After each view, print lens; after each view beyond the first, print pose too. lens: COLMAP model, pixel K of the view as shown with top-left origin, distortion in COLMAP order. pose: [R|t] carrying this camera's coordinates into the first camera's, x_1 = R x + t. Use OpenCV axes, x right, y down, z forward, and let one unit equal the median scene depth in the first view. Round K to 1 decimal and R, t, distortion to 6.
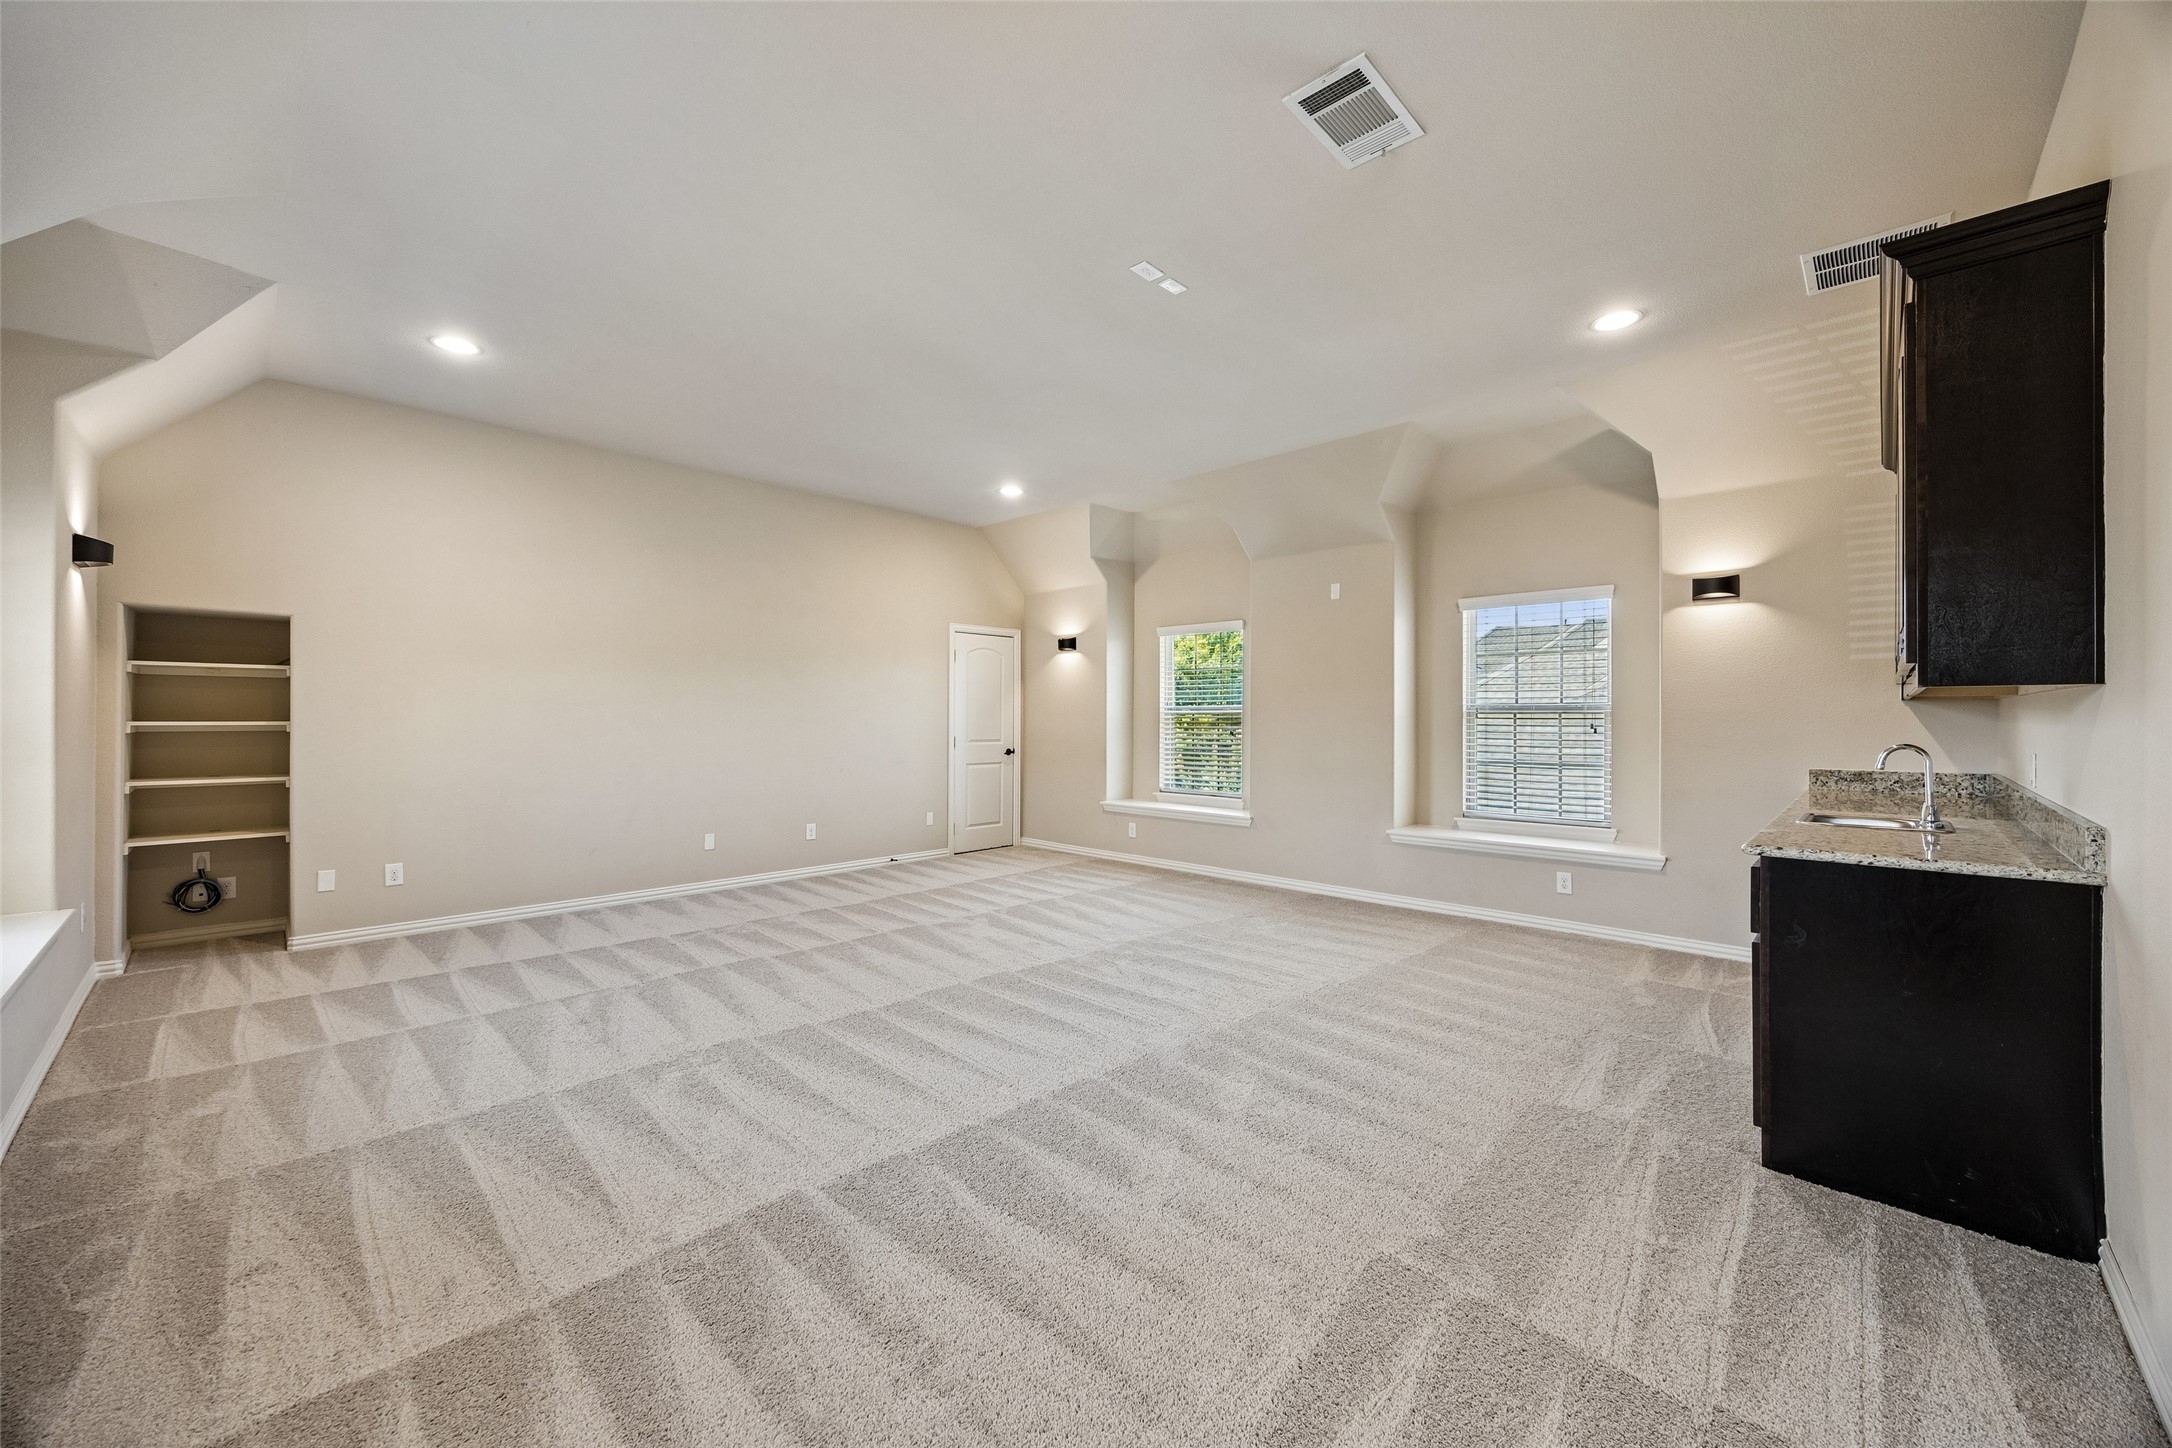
lens RADIAL K [[835.2, 0, 1100.7], [0, 835.2, 718.0], [0, 0, 1]] dist [0.003012, -0.000704]
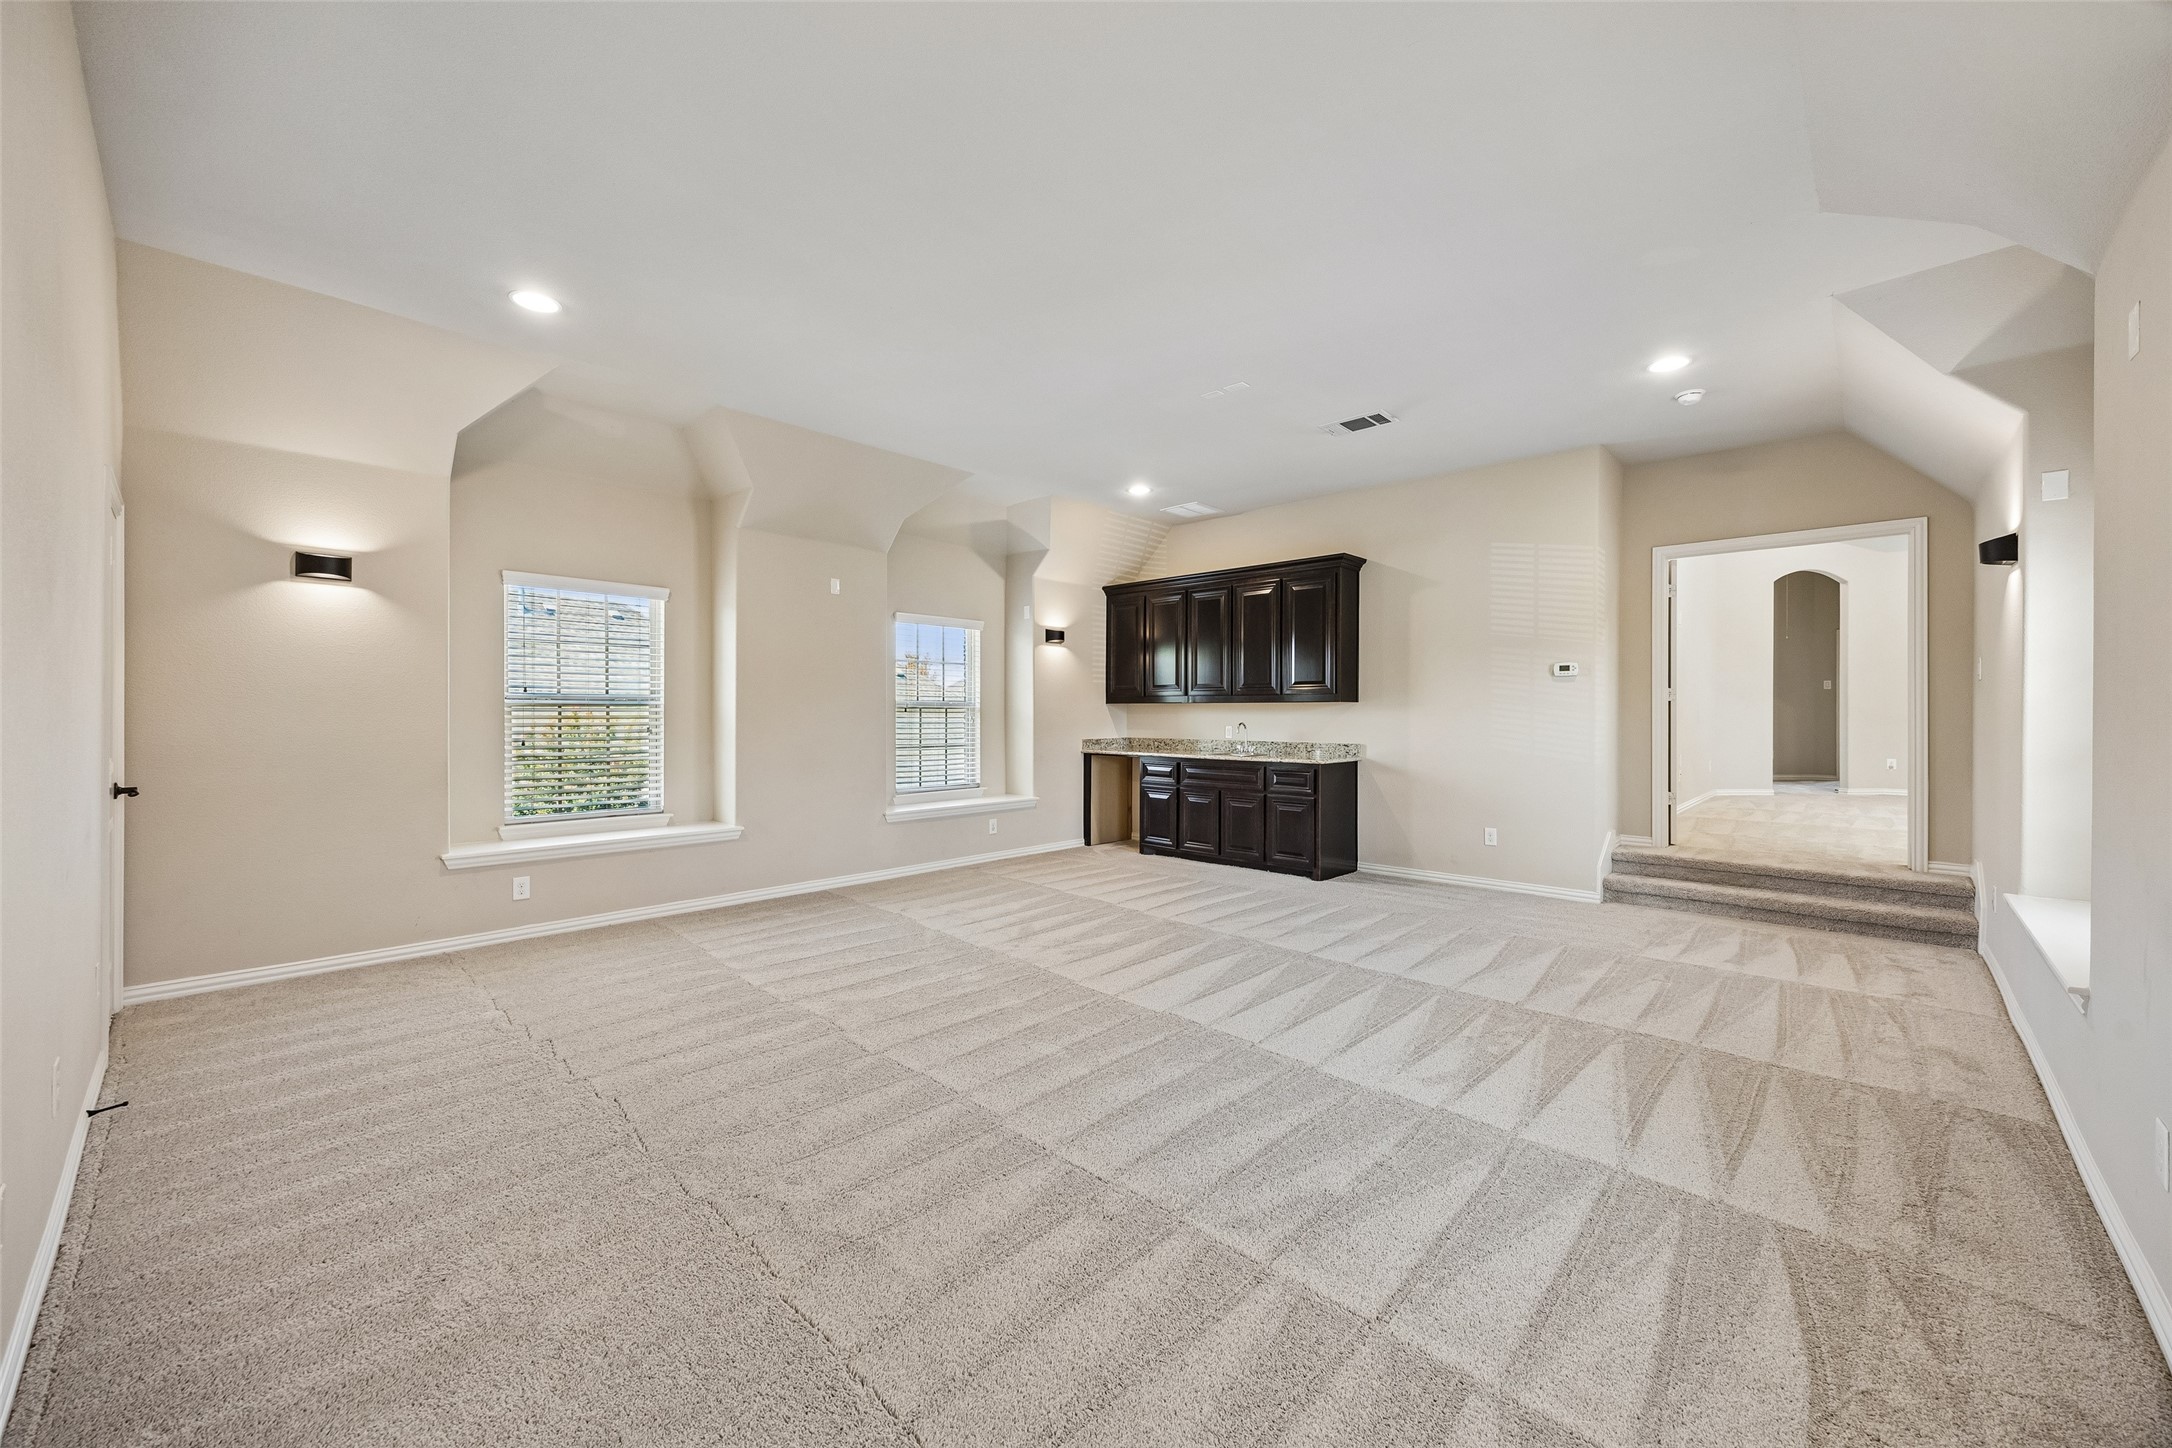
lens RADIAL K [[835.2, 0, 1100.4], [0, 835.2, 716.0], [0, 0, 1]] dist [0.003012, -0.000704]
pose [[-0.018916, -0.005449, 0.999806, -0.828139], [-0.001424, 0.999984, 0.005423, -0.000406], [-0.999820, -0.001321, -0.018923, 0.787253]]
